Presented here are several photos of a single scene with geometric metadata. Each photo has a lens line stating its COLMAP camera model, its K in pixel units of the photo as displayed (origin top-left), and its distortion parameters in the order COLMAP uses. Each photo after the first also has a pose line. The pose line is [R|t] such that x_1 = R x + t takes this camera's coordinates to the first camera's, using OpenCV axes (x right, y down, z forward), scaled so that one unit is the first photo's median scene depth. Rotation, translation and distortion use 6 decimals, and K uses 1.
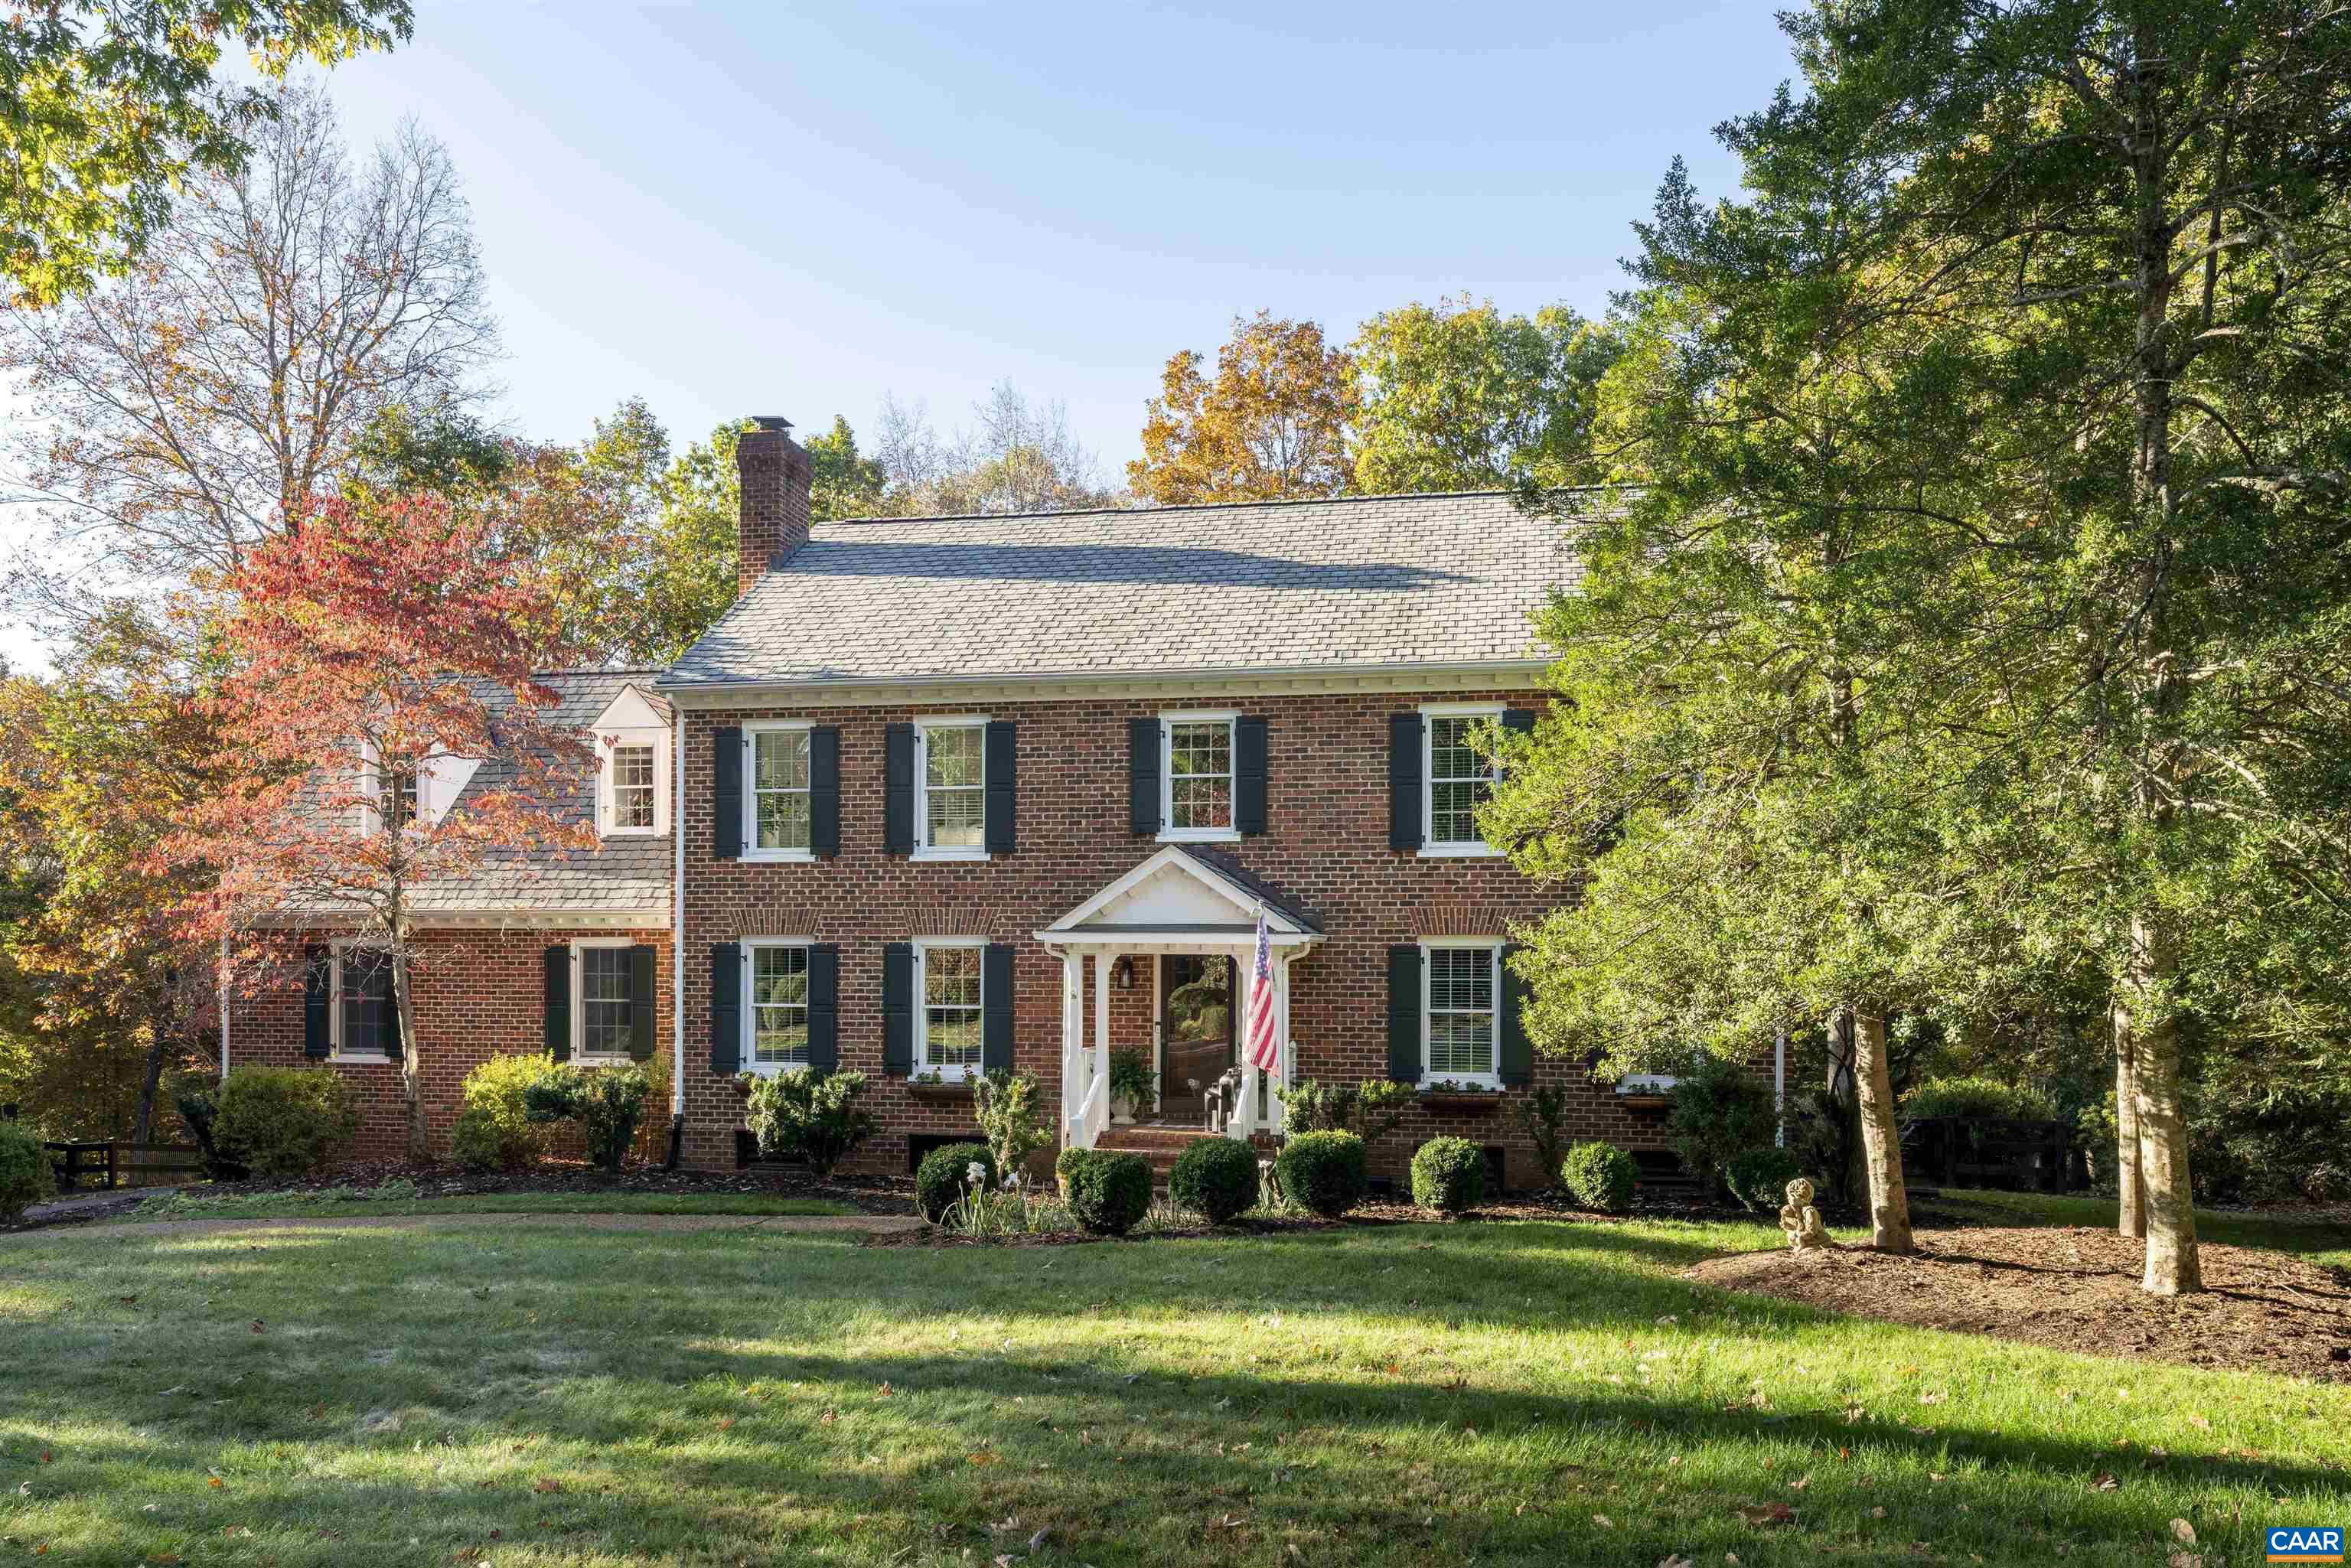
lens RADIAL K [[1523.4, 0, 1175.5], [0, 1523.4, 784.0], [0, 0, 1]] dist [0.000799, -0.000041]
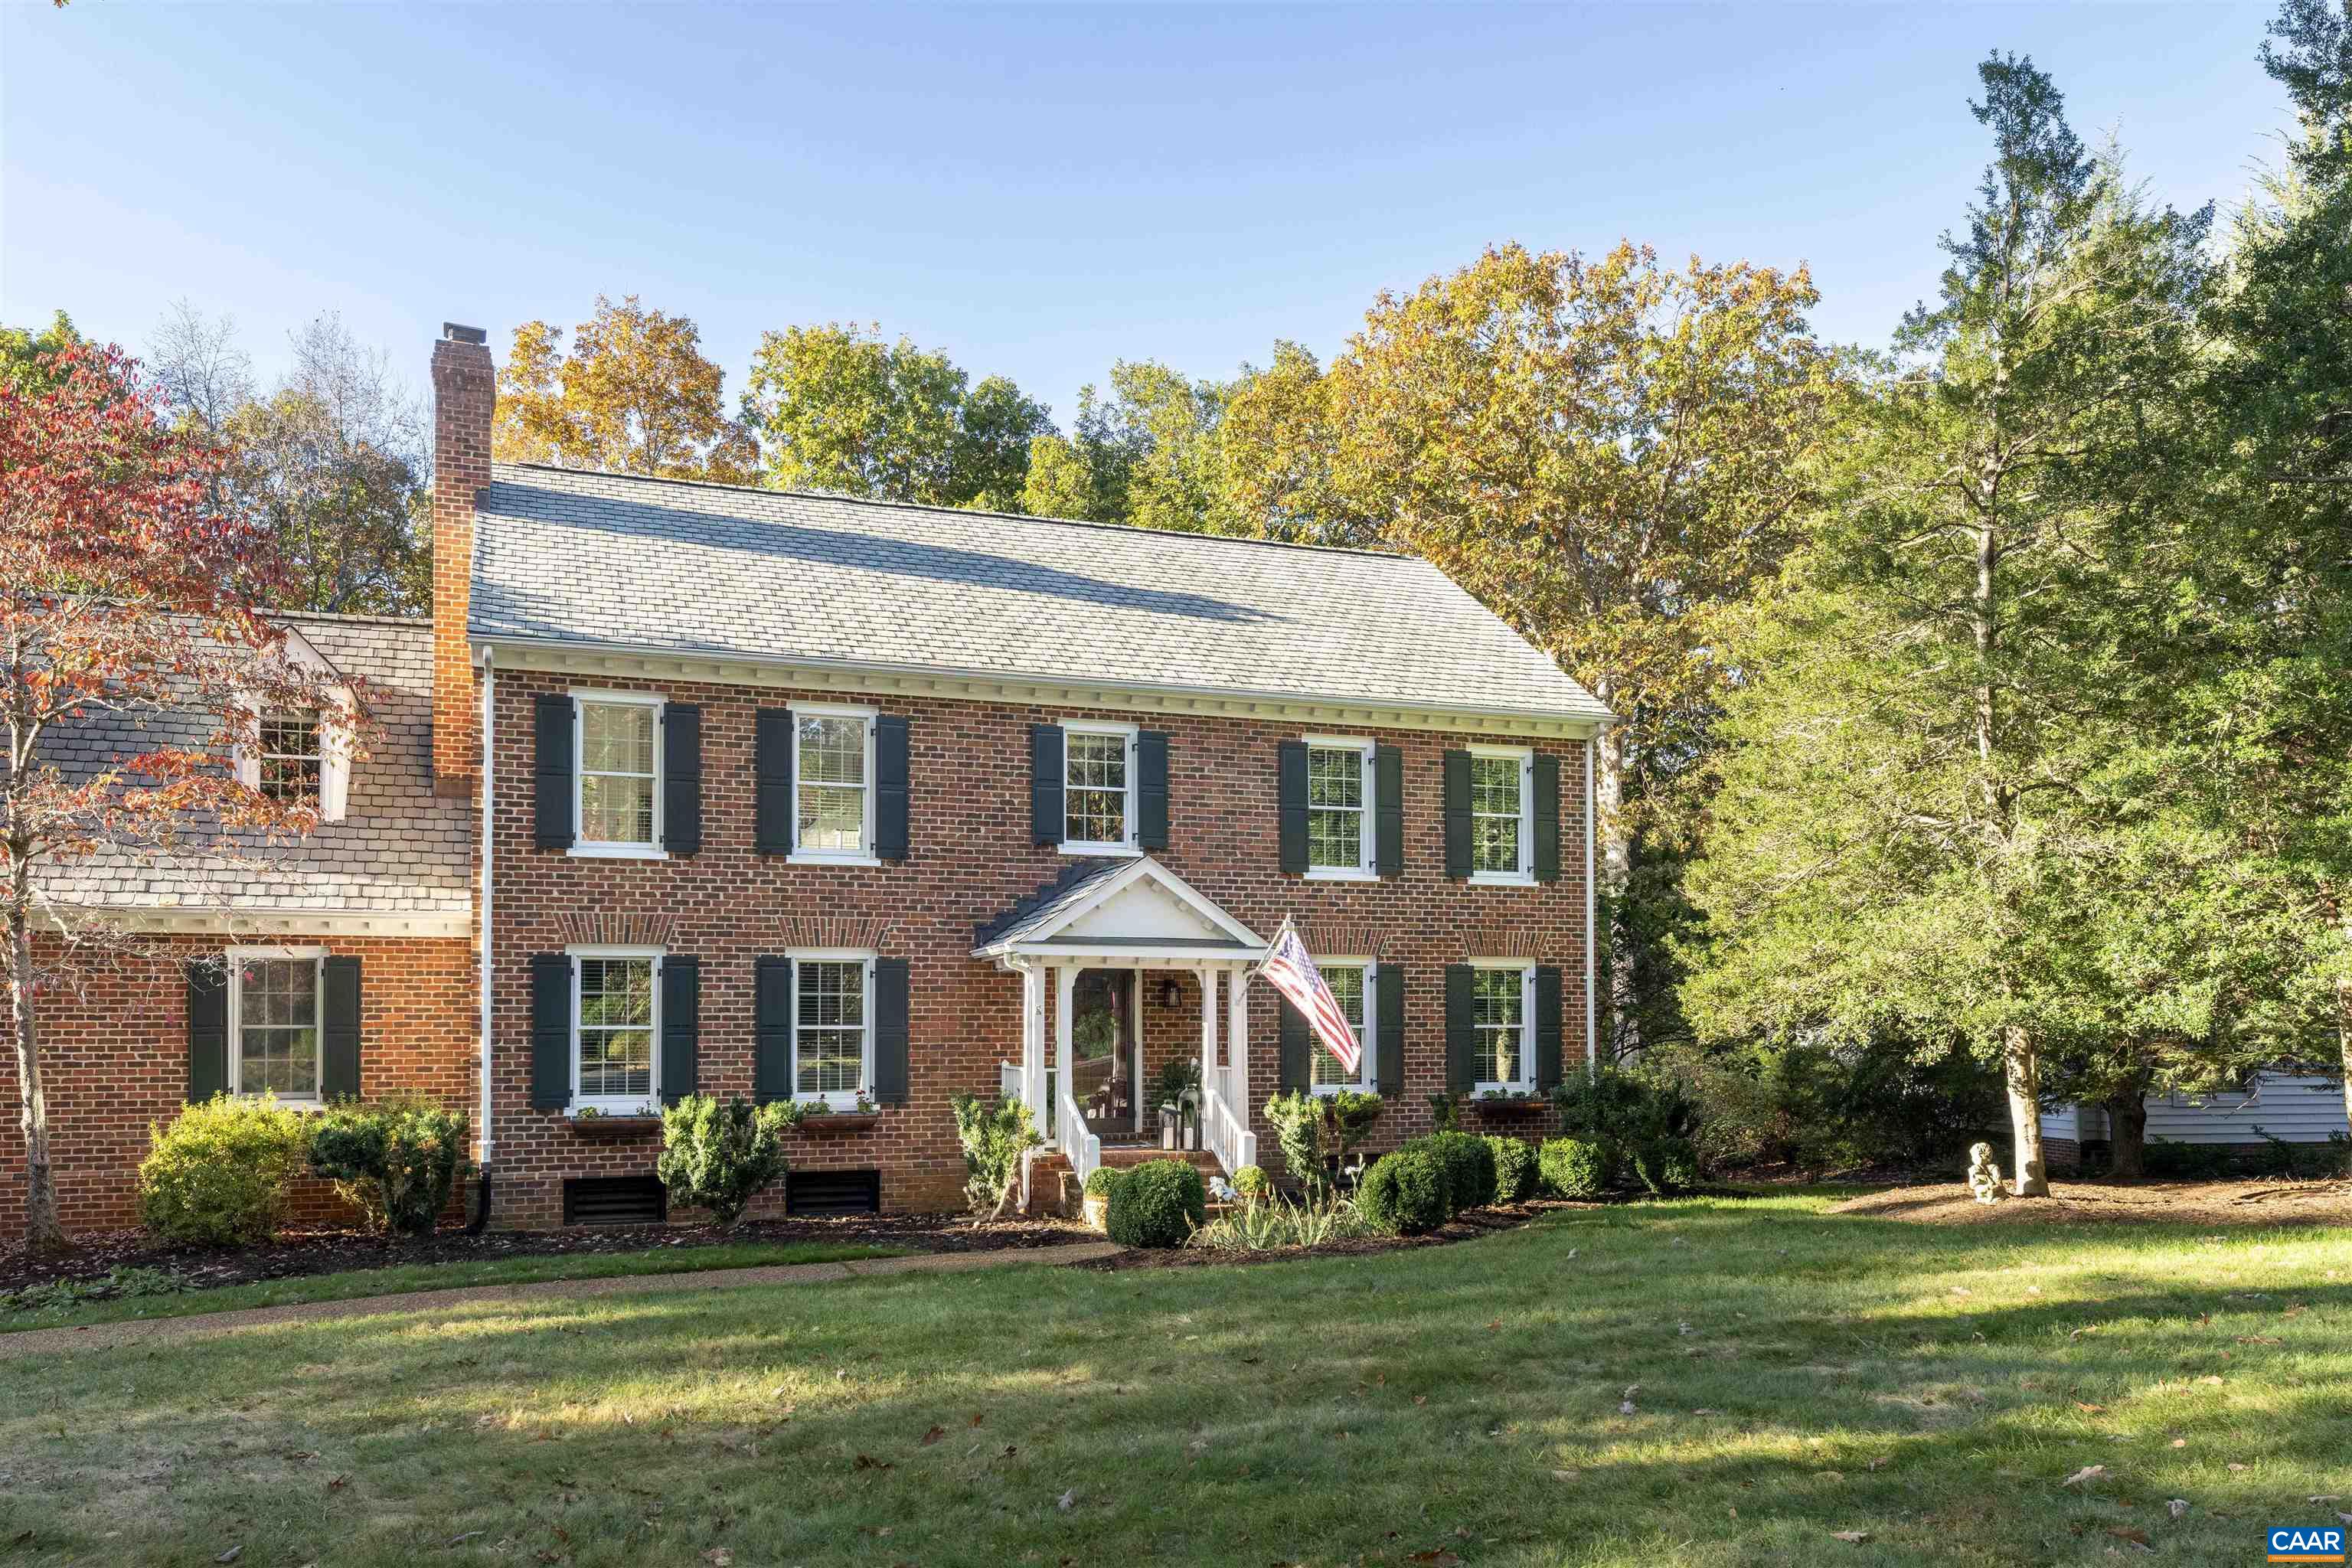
lens RADIAL K [[1538.0, 0, 1176.0], [0, 1538.0, 784.0], [0, 0, 1]] dist [0.000932, -0.000443]
pose [[0.884514, 0.065796, 0.461851, -0.388115], [-0.054464, 0.997798, -0.037841, 0.025844], [-0.463324, 0.008317, 0.886150, 0.098460]]
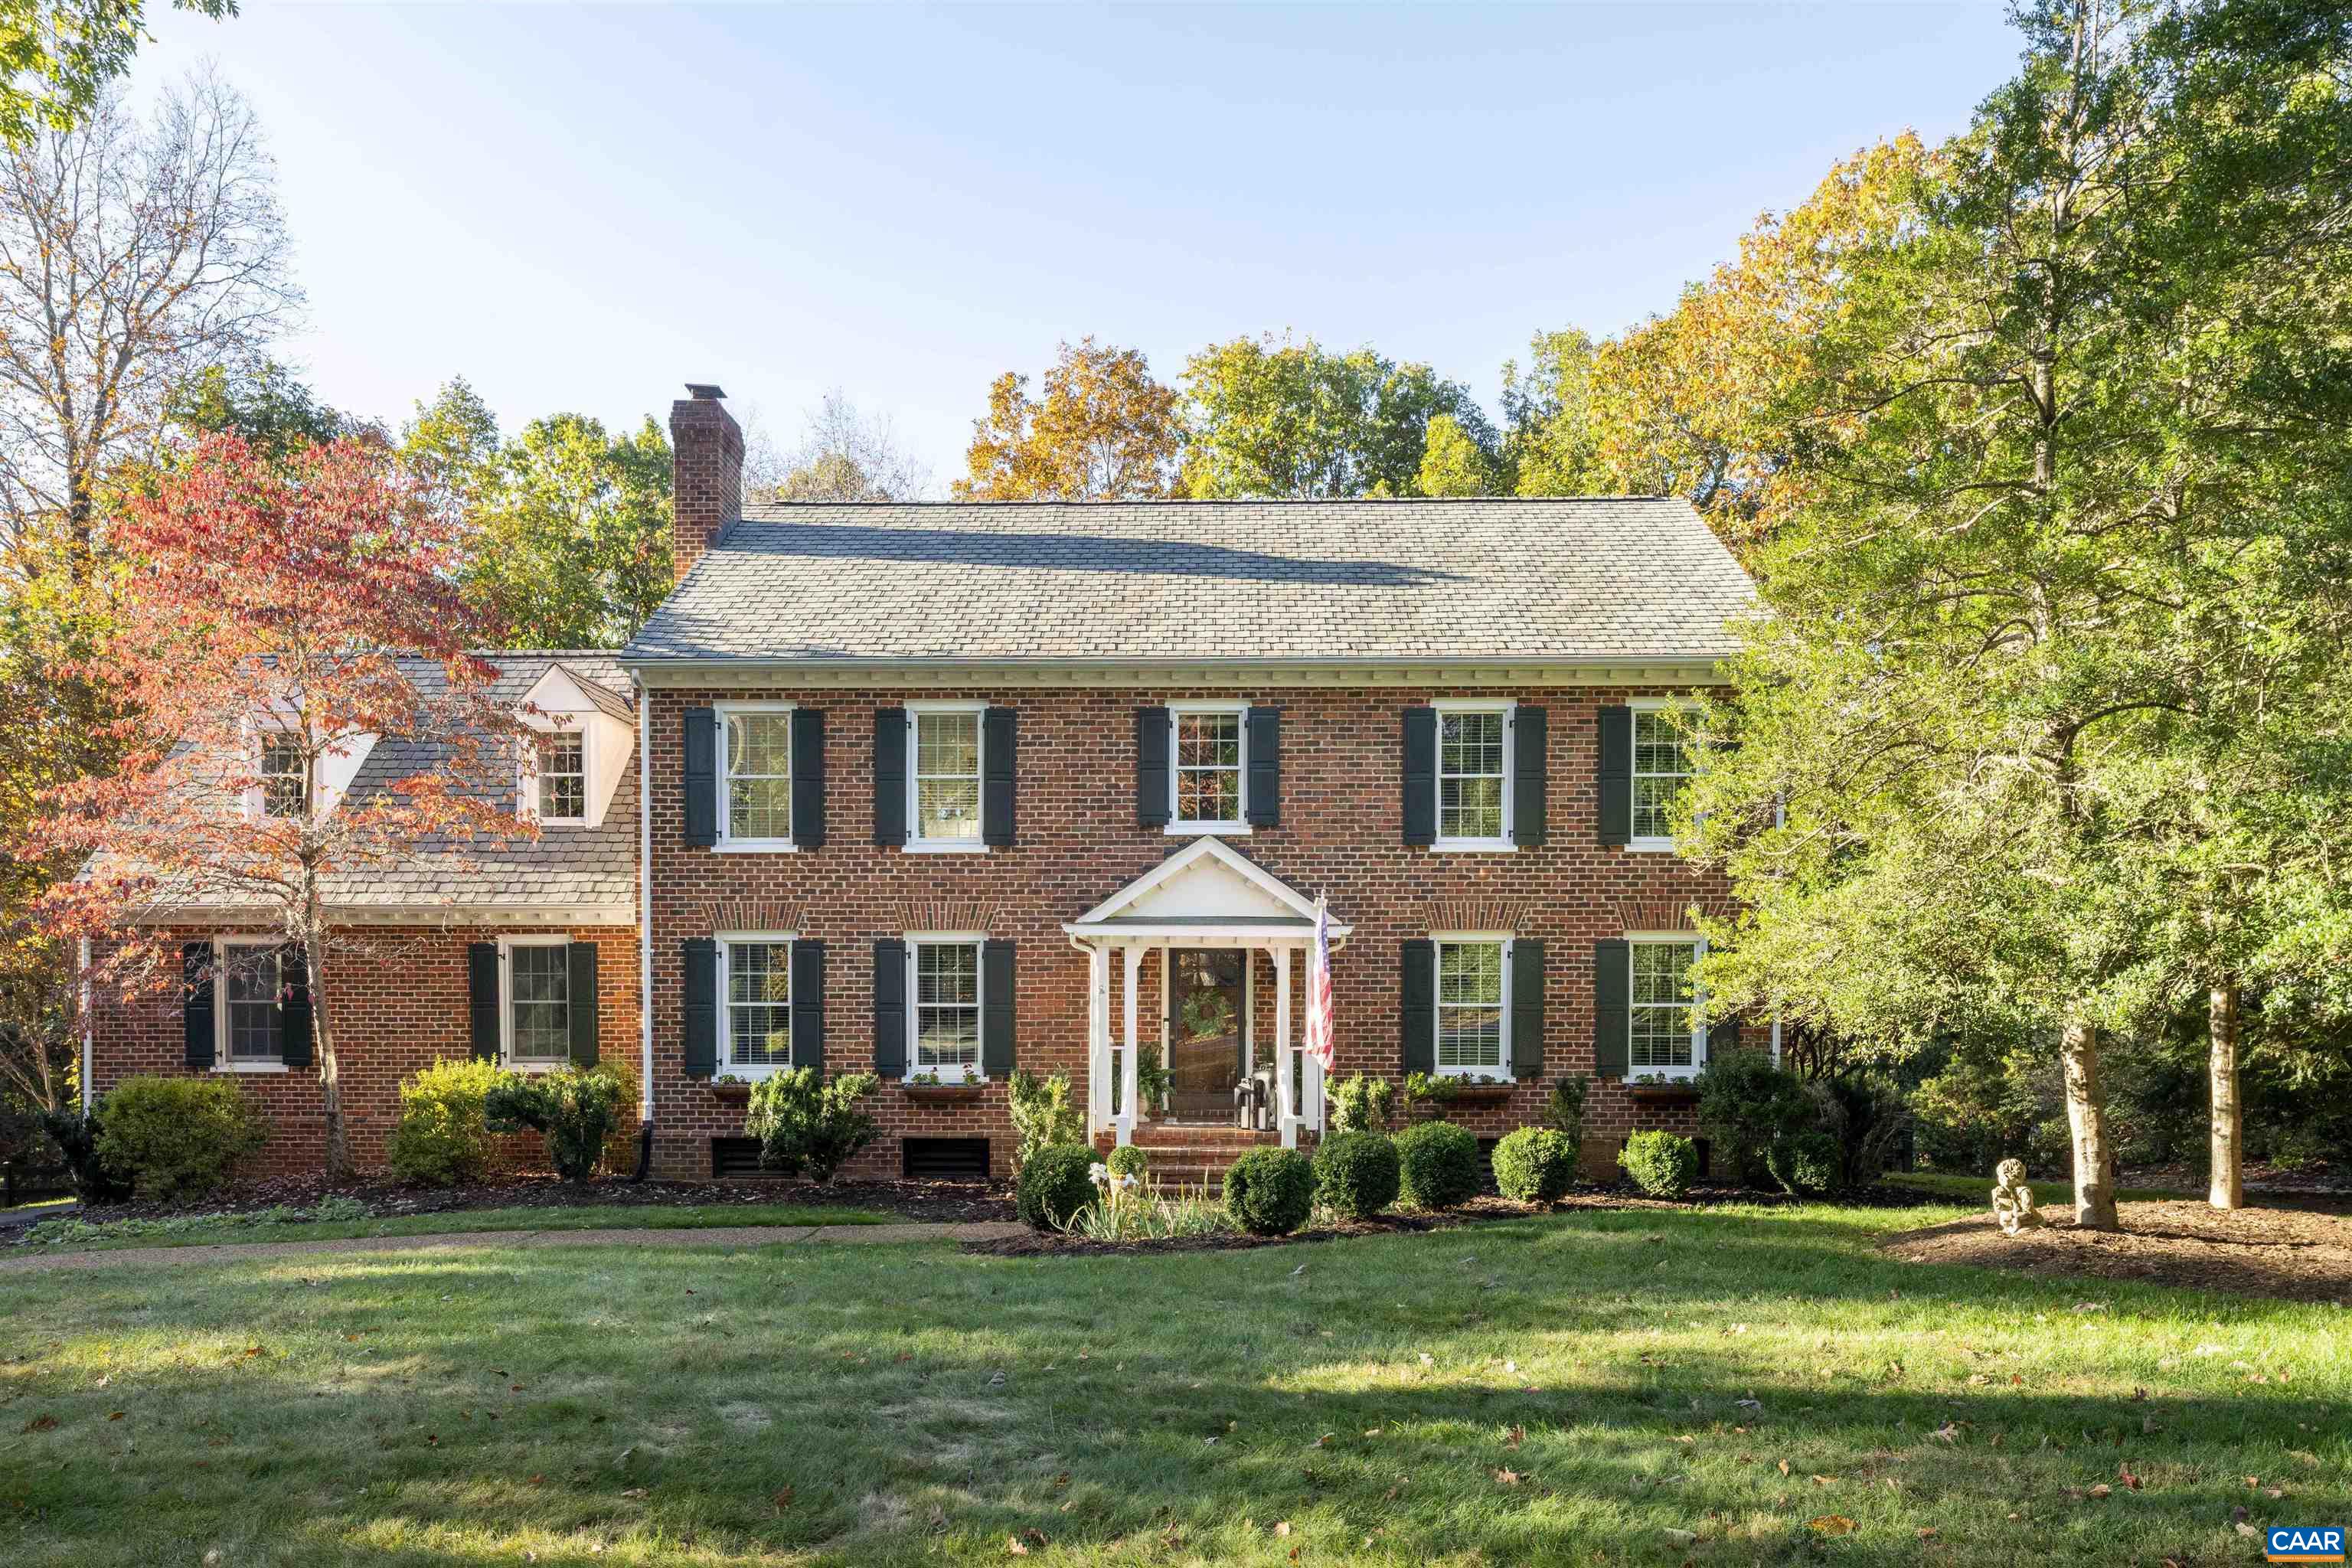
lens RADIAL K [[1452.9, 0, 1178.5], [0, 1452.9, 857.5], [0, 0, 1]] dist [0.000943, 0.000555]
pose [[0.989301, 0.008920, 0.145616, -0.134661], [-0.014282, 0.999256, 0.035820, 0.018637], [-0.145189, -0.037516, 0.988692, 0.076941]]
